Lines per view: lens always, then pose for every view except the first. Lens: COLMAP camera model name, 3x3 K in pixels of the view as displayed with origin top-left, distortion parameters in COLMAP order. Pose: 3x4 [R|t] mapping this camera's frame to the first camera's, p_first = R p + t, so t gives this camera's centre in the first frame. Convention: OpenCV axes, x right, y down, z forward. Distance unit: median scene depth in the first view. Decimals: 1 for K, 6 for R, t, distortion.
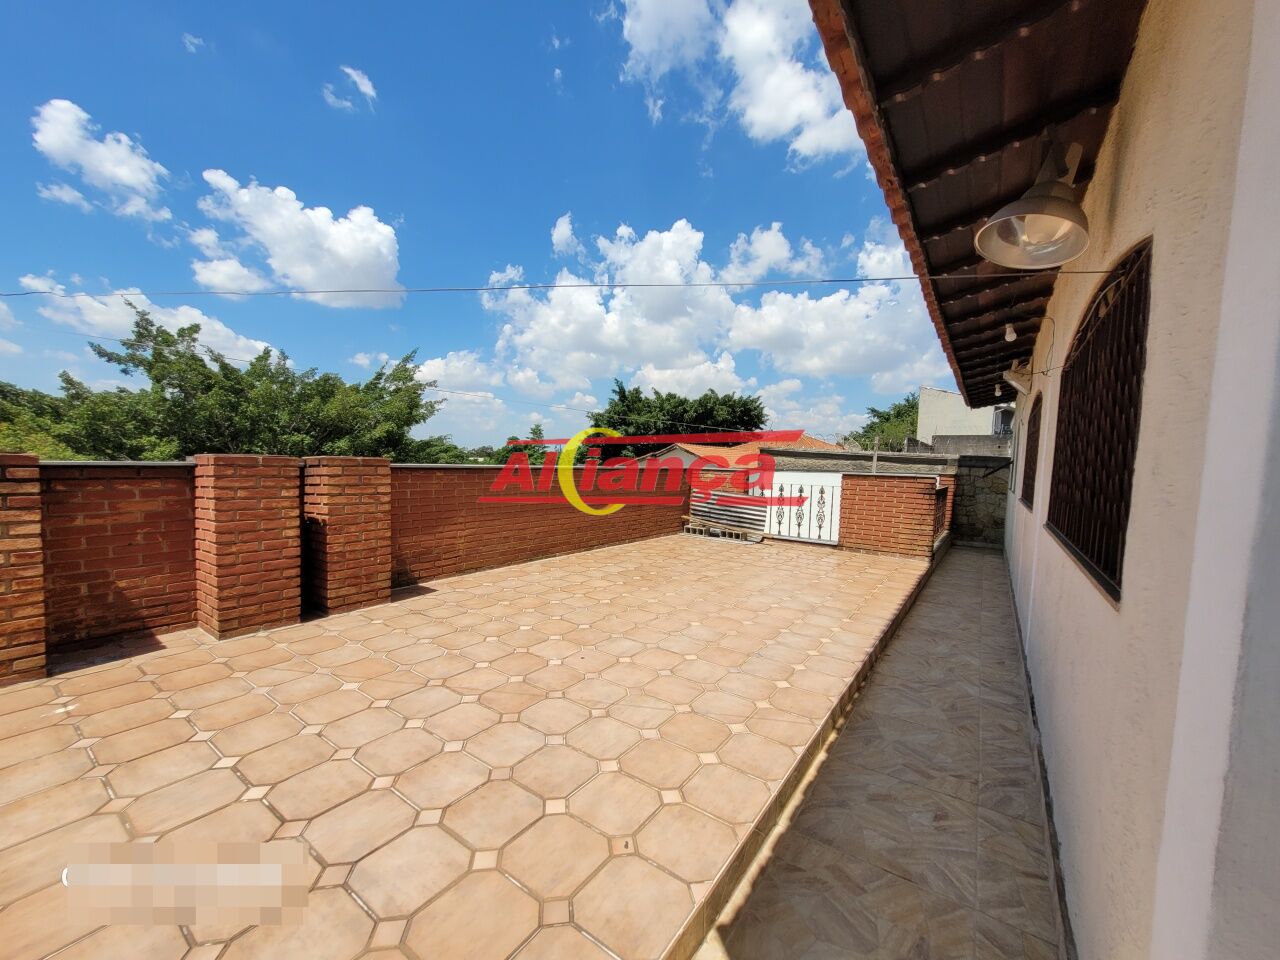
lens RADIAL K [[500.8, 0, 639.7], [0, 500.8, 490.9], [0, 0, 1]] dist [-0.000168, -0.000548]
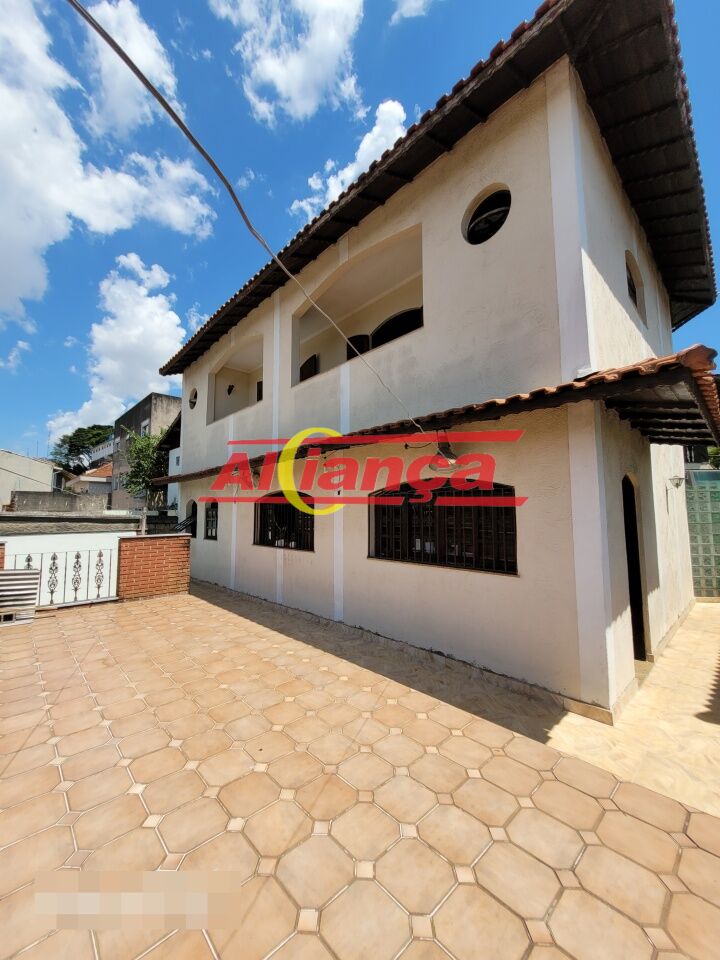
lens RADIAL K [[375.6, 0, 354.5], [0, 375.6, 482.4], [0, 0, 1]] dist [-0.000168, -0.000548]
pose [[0.216131, 0.050771, 0.975043, -0.795337], [0.072319, 0.995071, -0.067844, -0.142304], [-0.973682, 0.085177, 0.211394, 0.547949]]
